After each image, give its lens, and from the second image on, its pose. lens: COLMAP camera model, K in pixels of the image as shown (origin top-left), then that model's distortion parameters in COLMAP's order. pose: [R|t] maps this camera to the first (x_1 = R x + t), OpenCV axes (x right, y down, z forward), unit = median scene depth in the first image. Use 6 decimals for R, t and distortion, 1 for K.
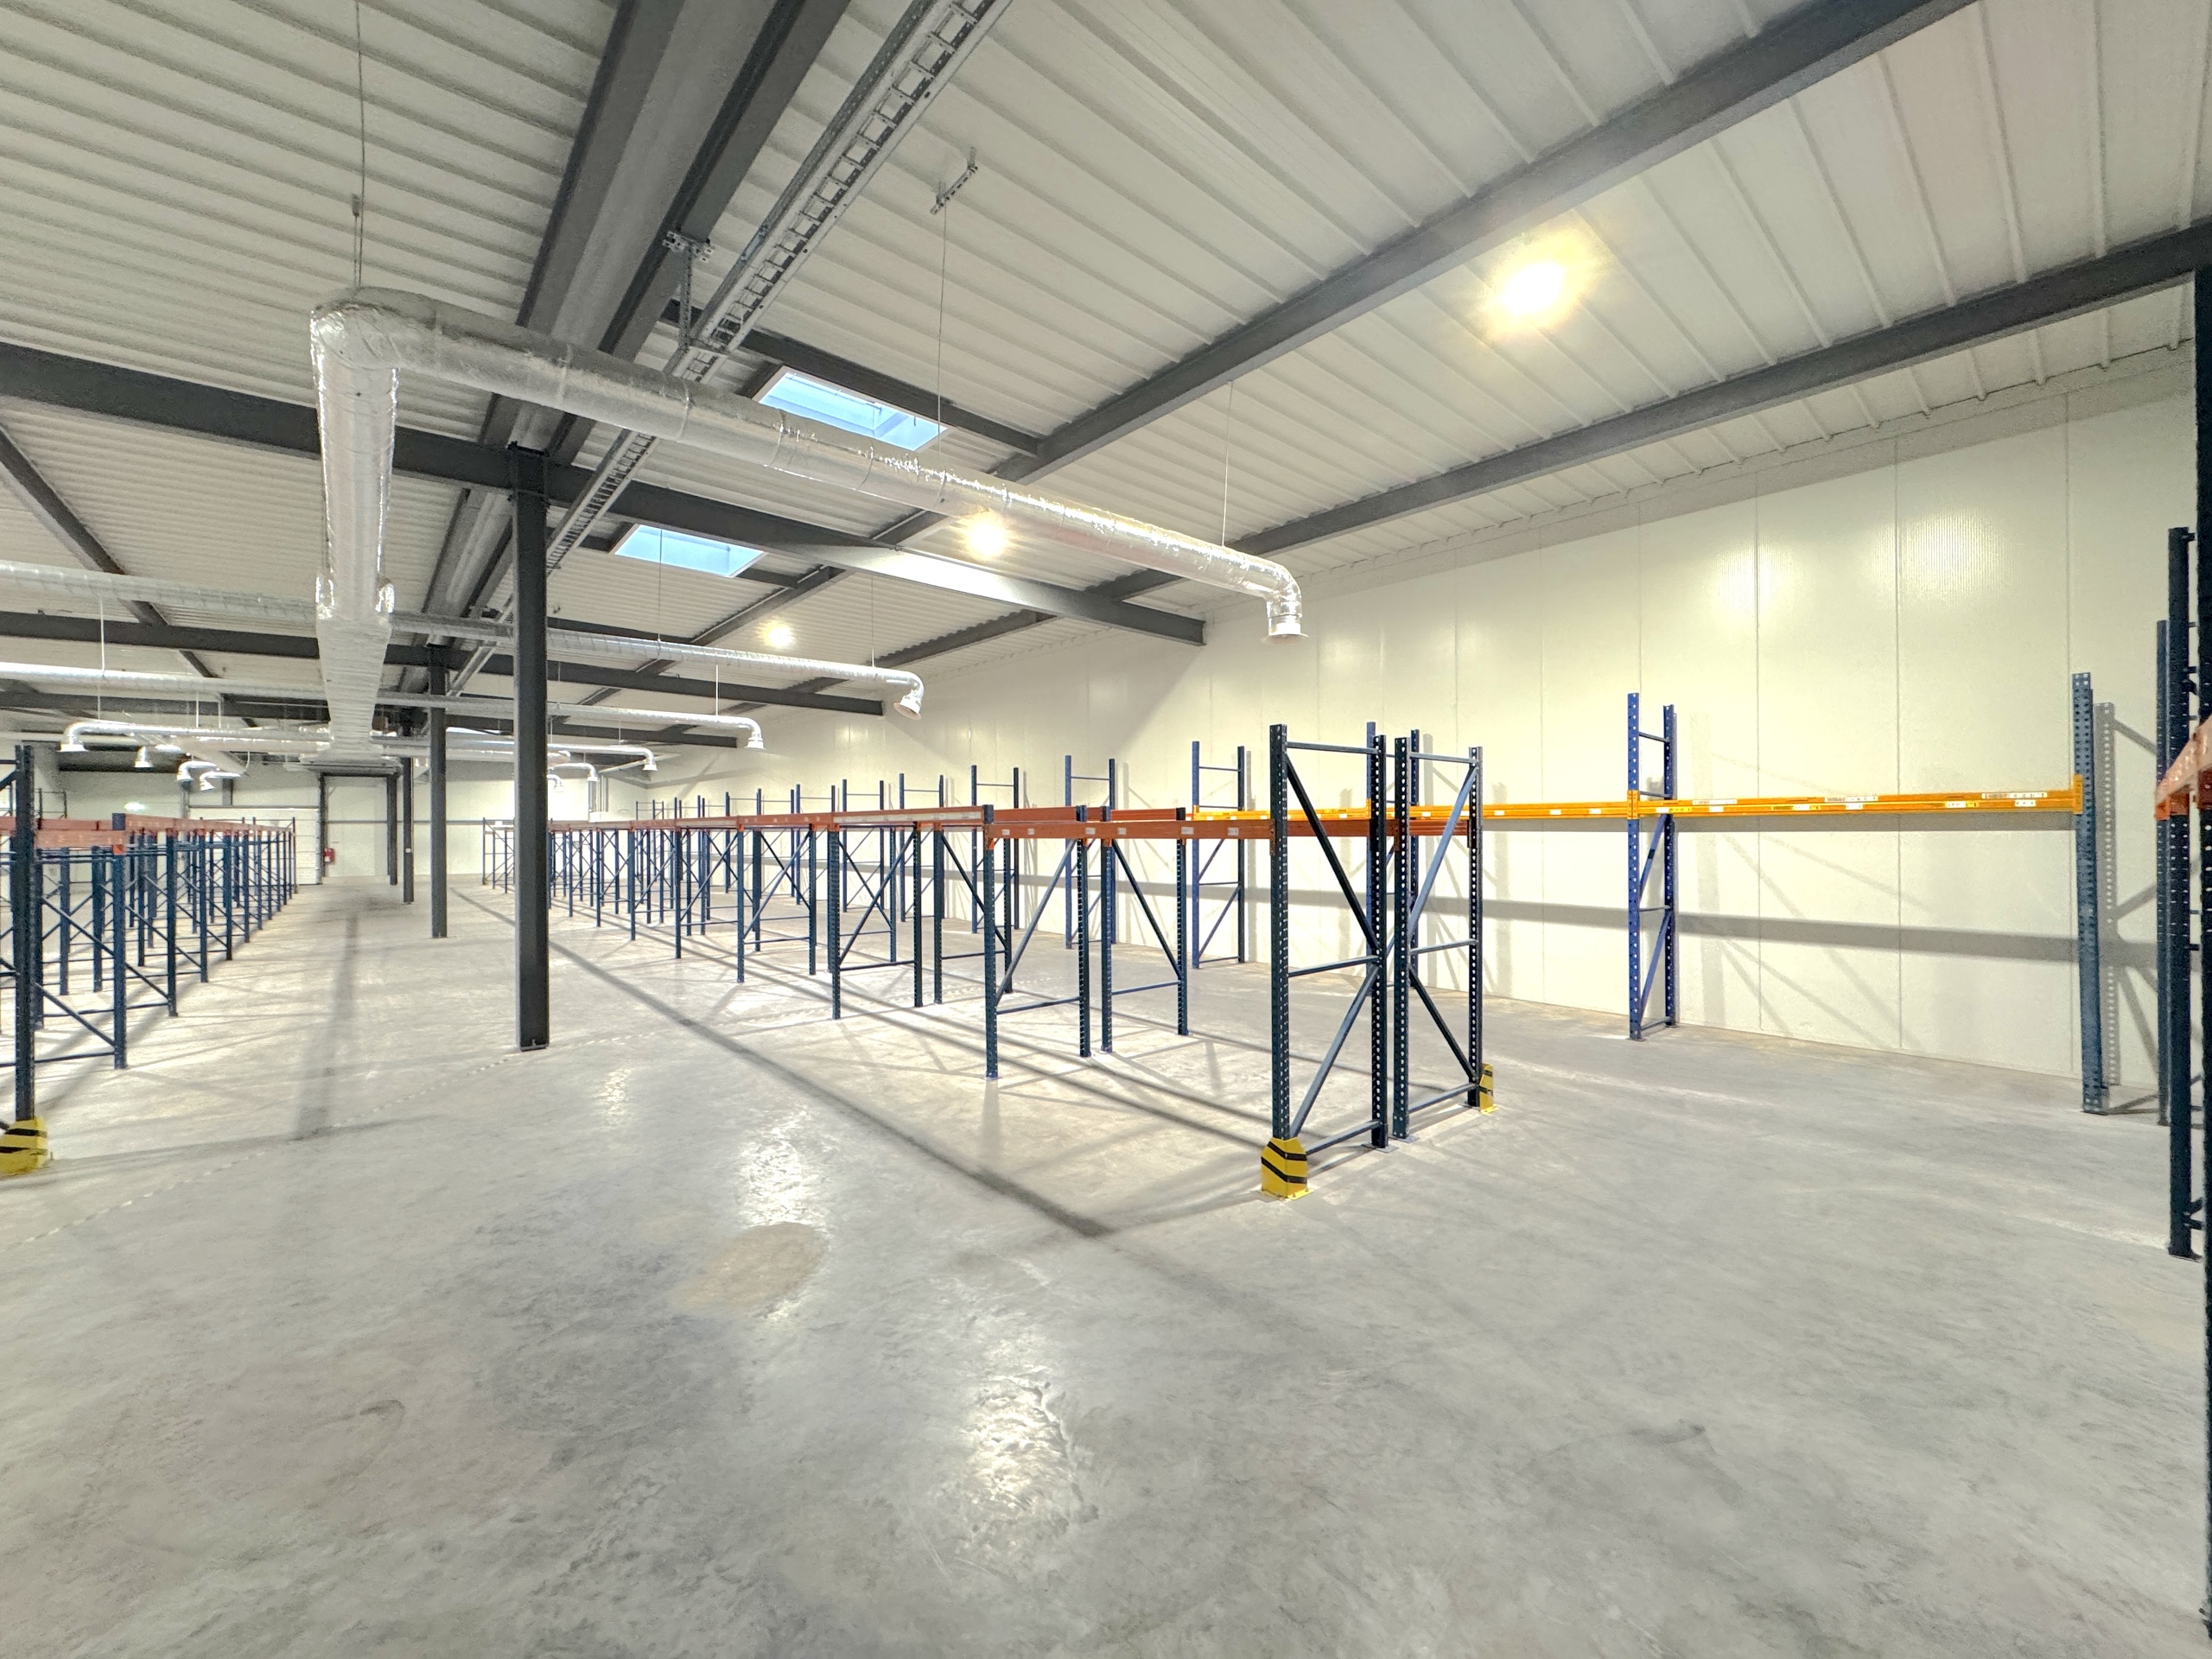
lens RADIAL K [[878.0, 0, 1103.3], [0, 878.0, 827.6], [0, 0, 1]] dist [-0.002026, 0.000462]
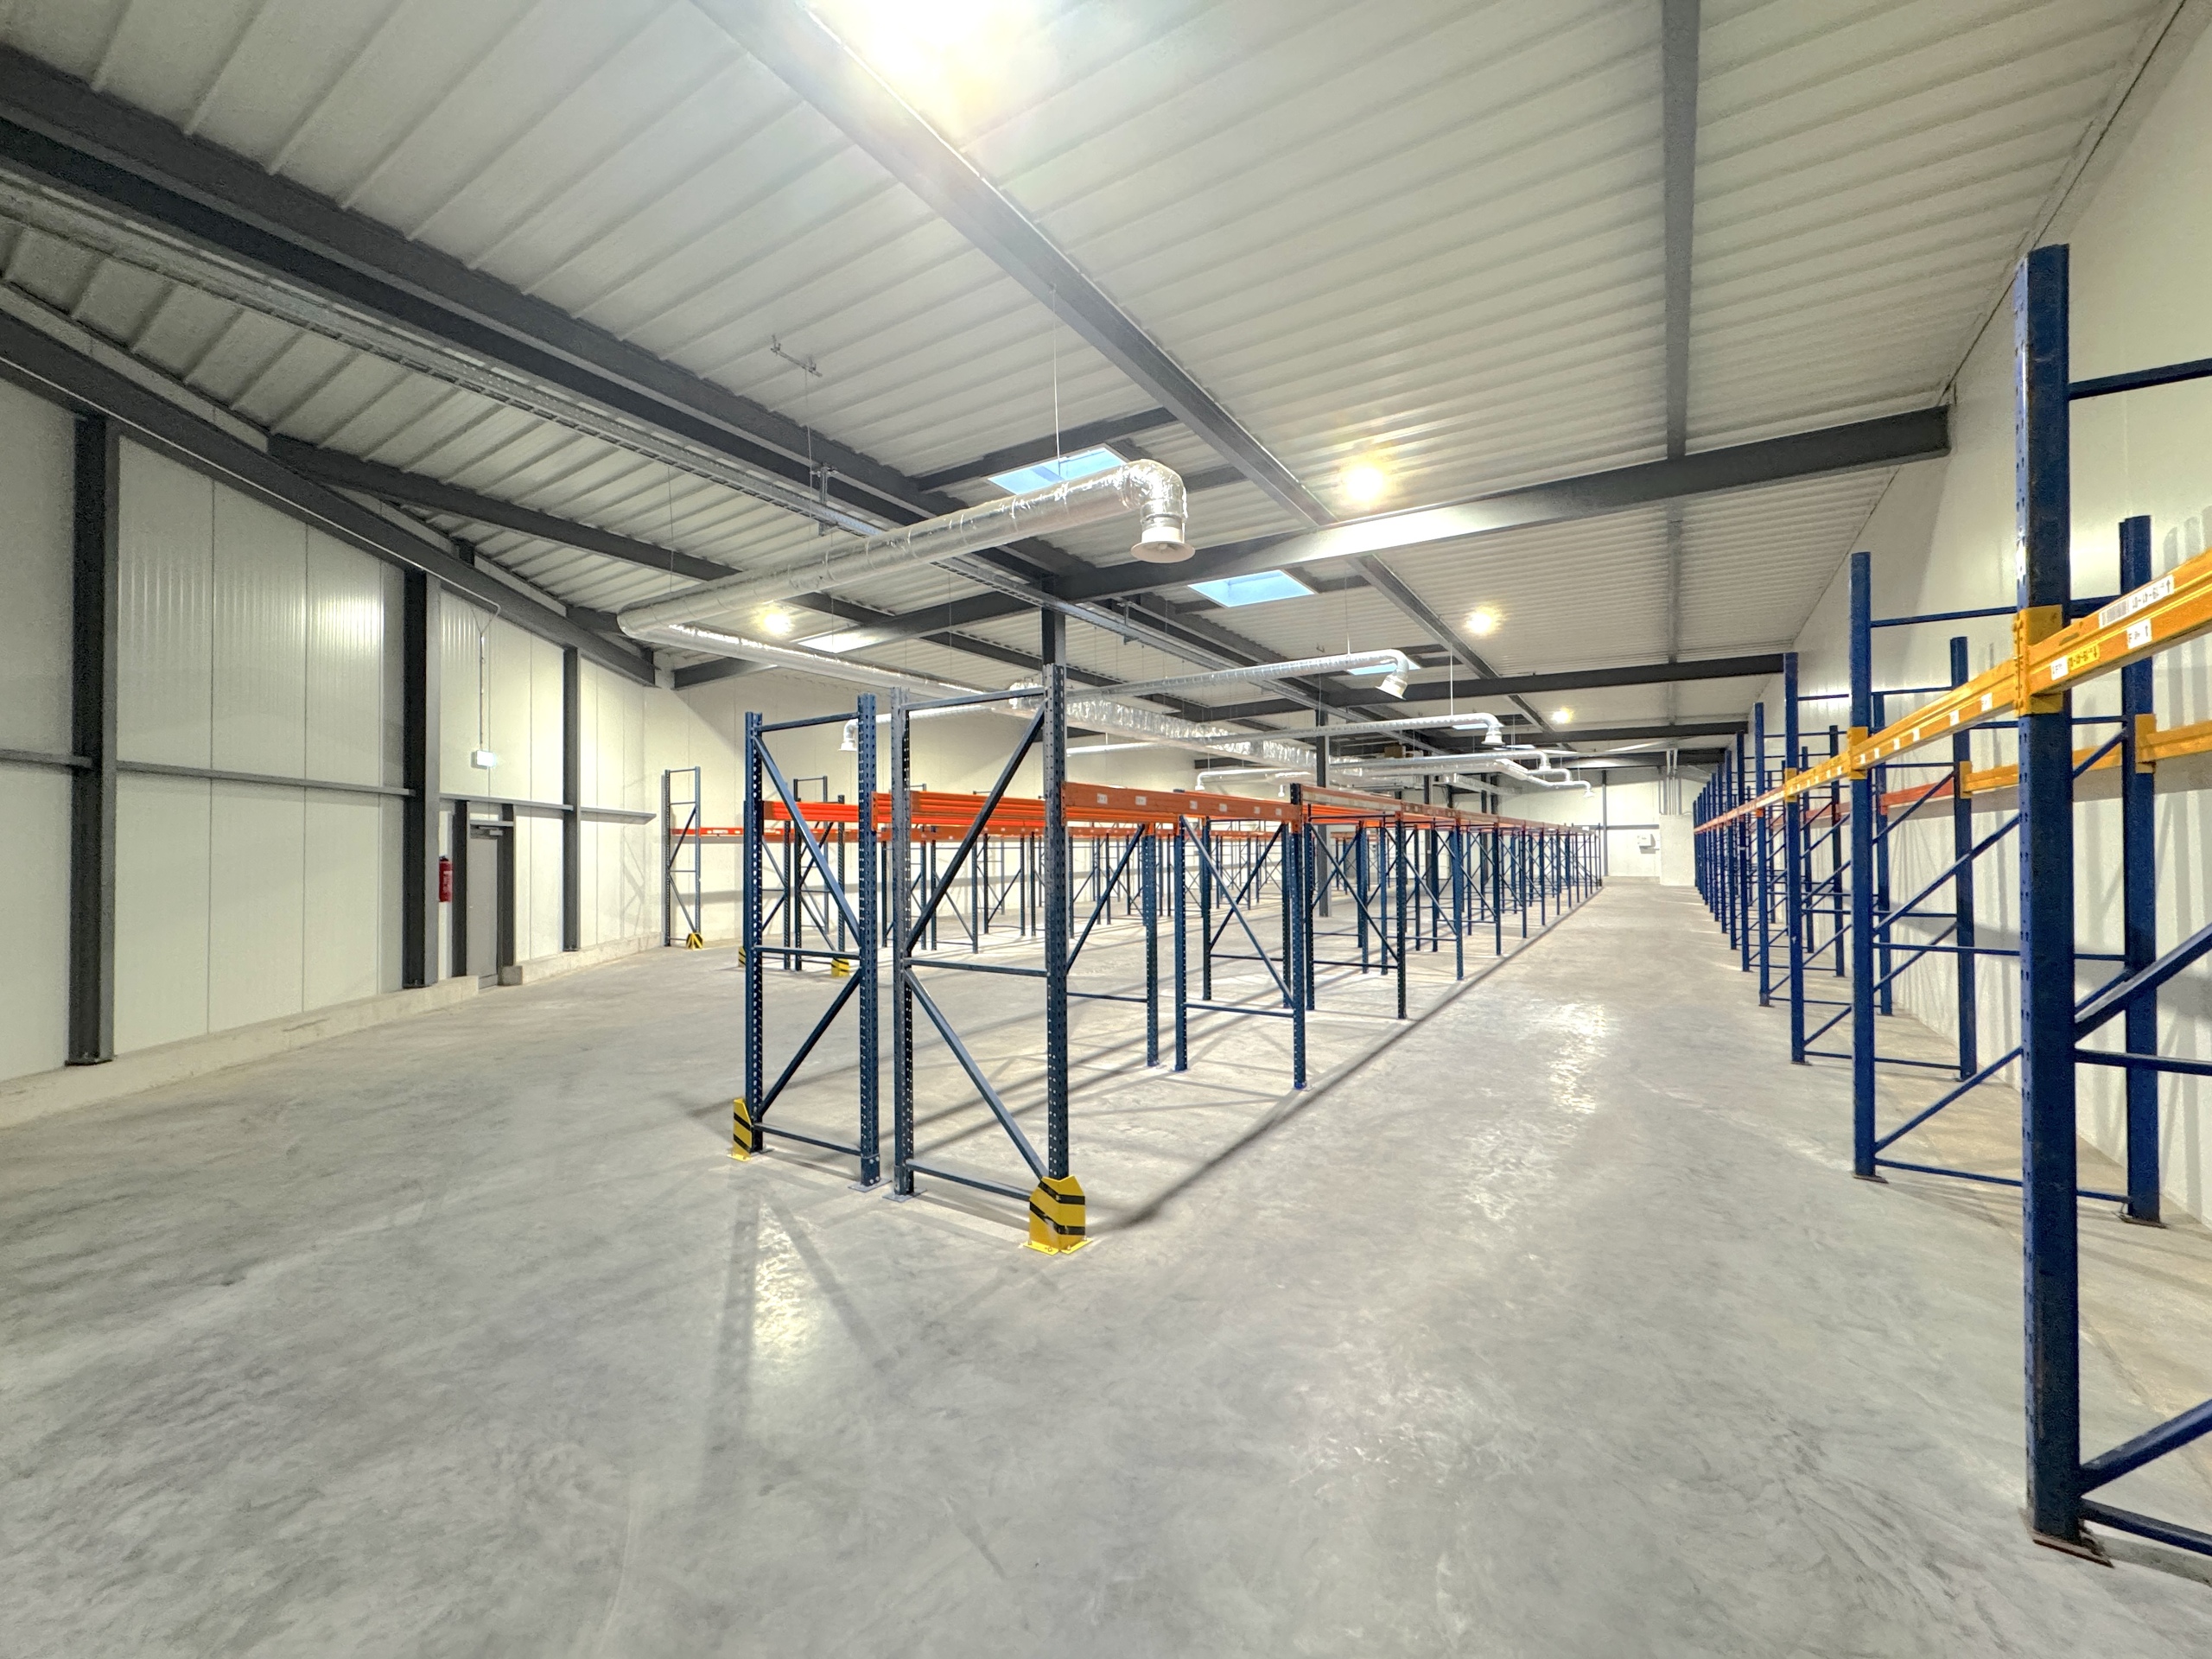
lens RADIAL K [[878.0, 0, 1103.3], [0, 878.0, 827.6], [0, 0, 1]] dist [-0.002026, 0.000462]
pose [[0.285562, -0.020400, -0.958143, 0.774756], [0.010997, 0.999777, -0.018009, 0.027001], [0.958297, -0.005394, 0.285723, 0.637223]]
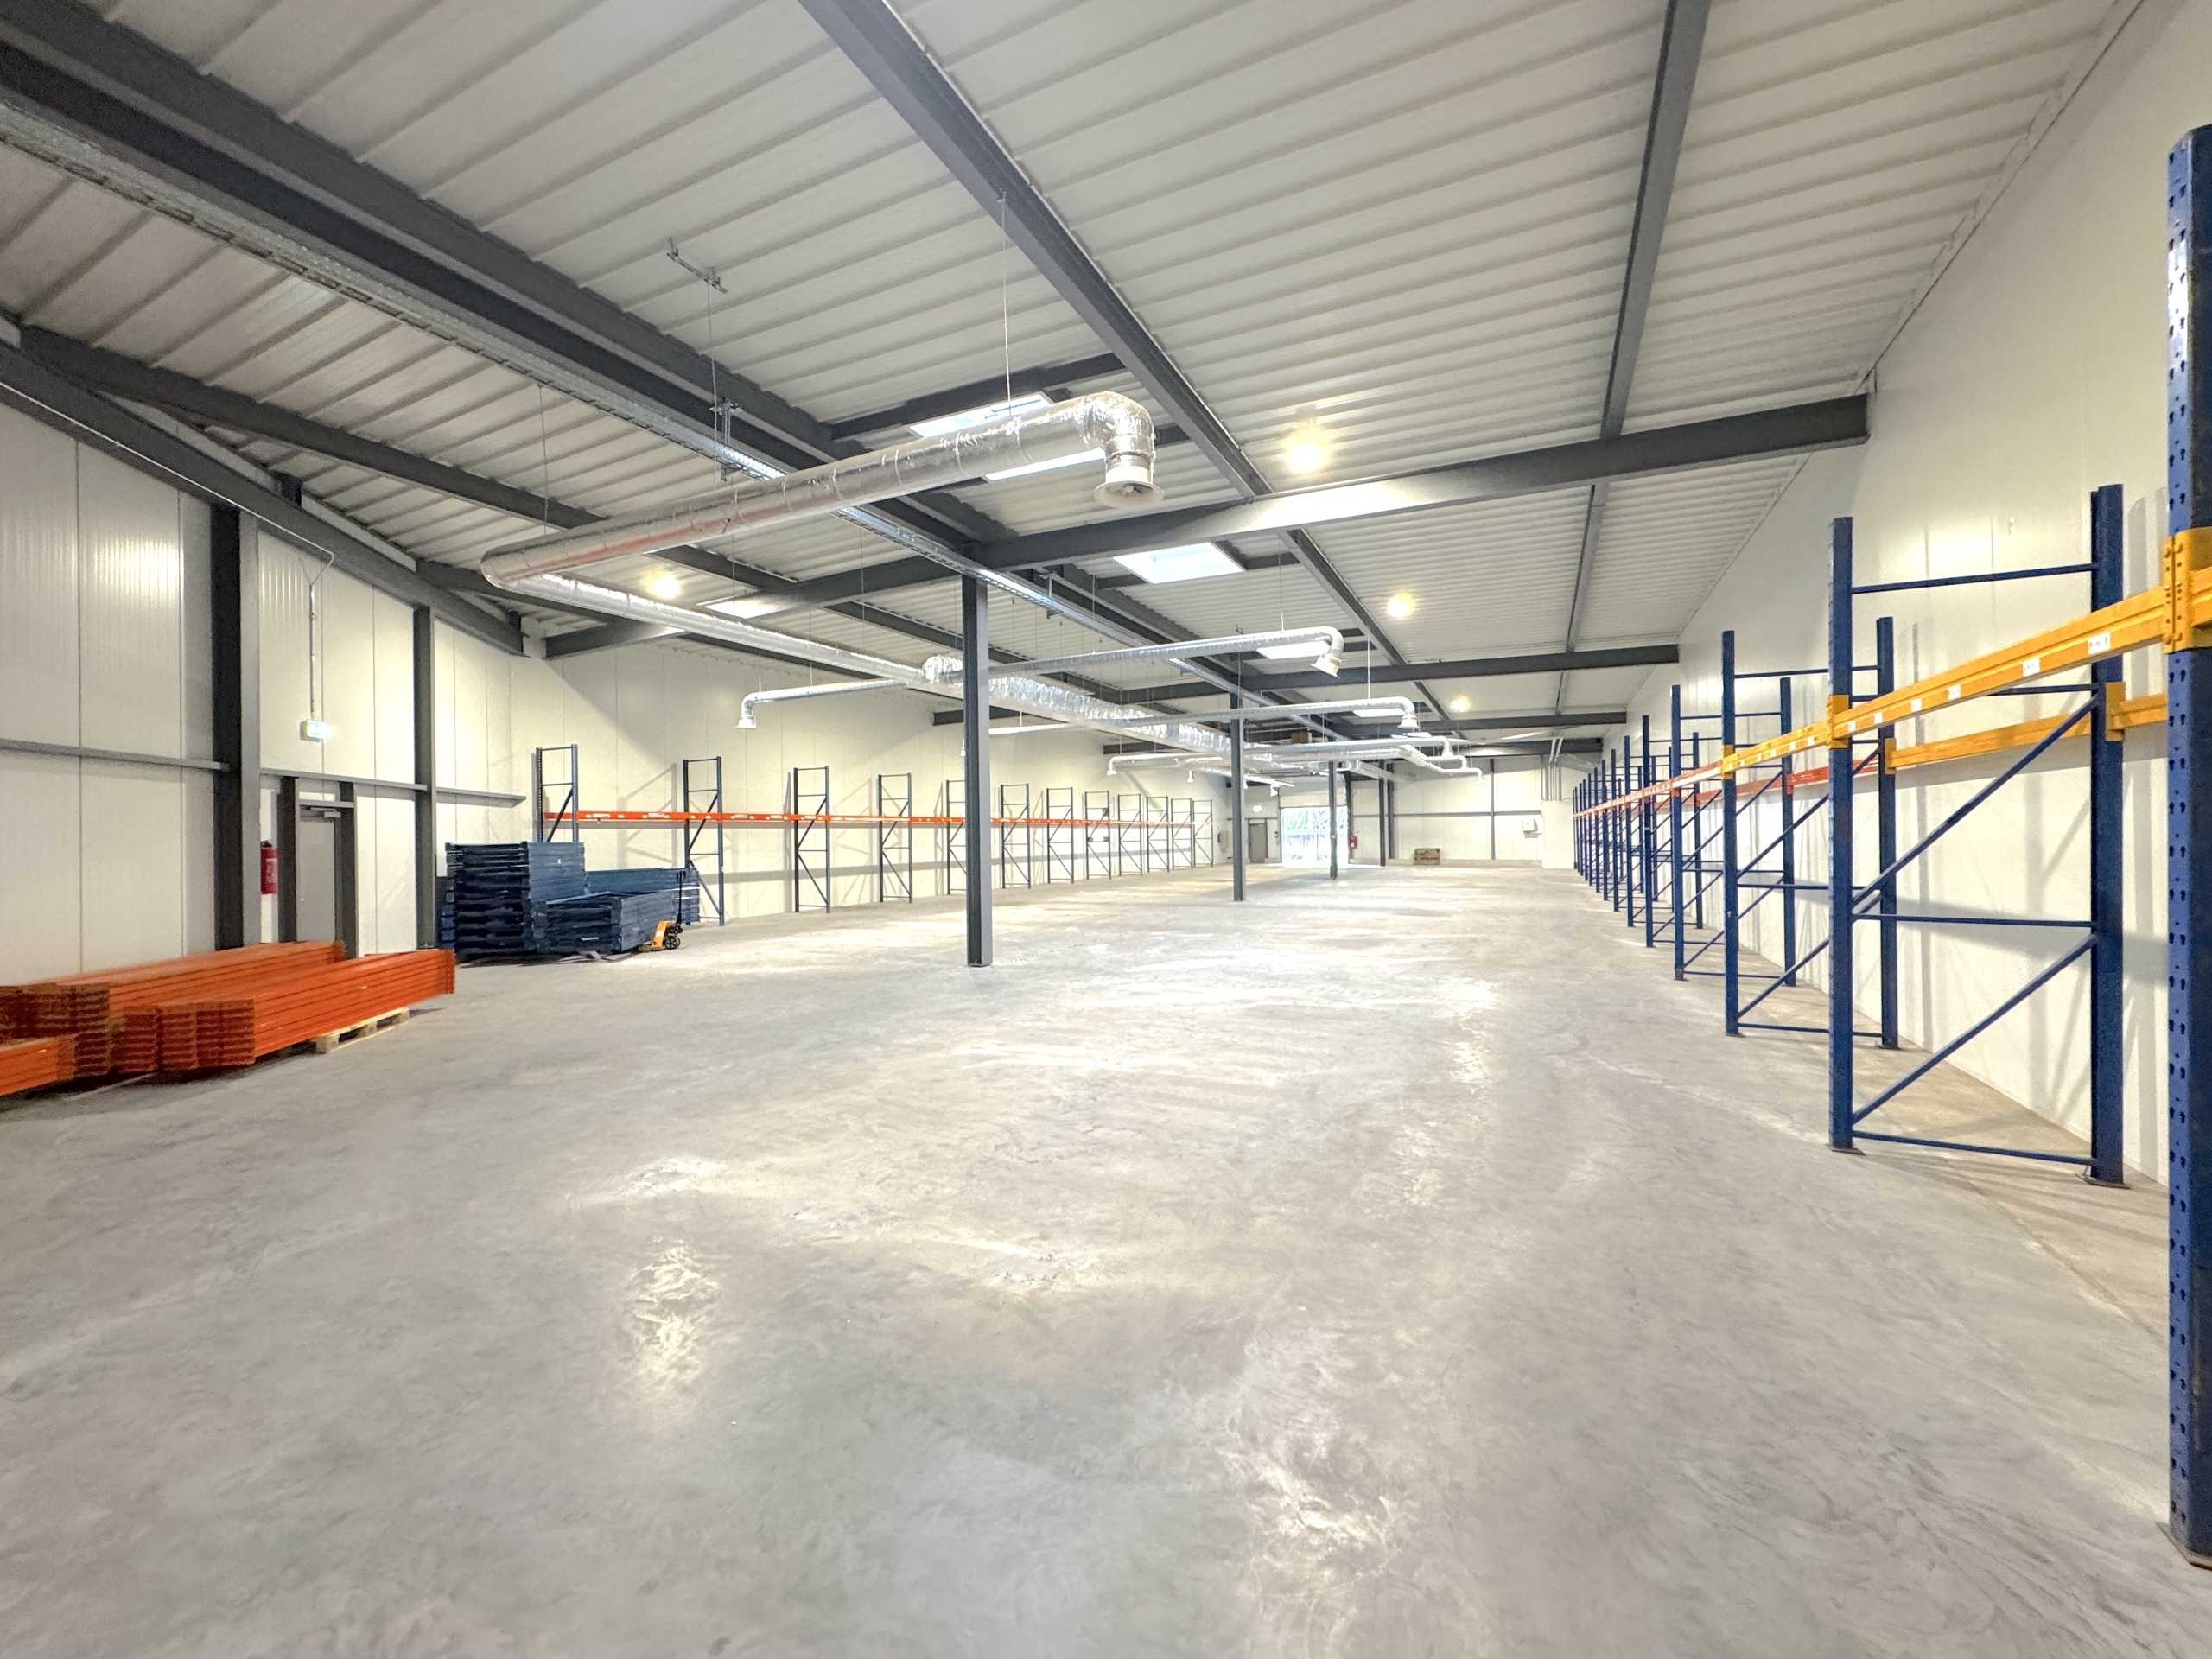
lens RADIAL K [[878.0, 0, 1103.3], [0, 878.0, 827.6], [0, 0, 1]] dist [-0.002026, 0.000462]
pose [[0.392321, -0.008614, -0.919788, 0.703560], [0.014353, 0.999892, -0.003242, 0.036355], [0.919716, -0.011930, 0.392402, 0.617243]]
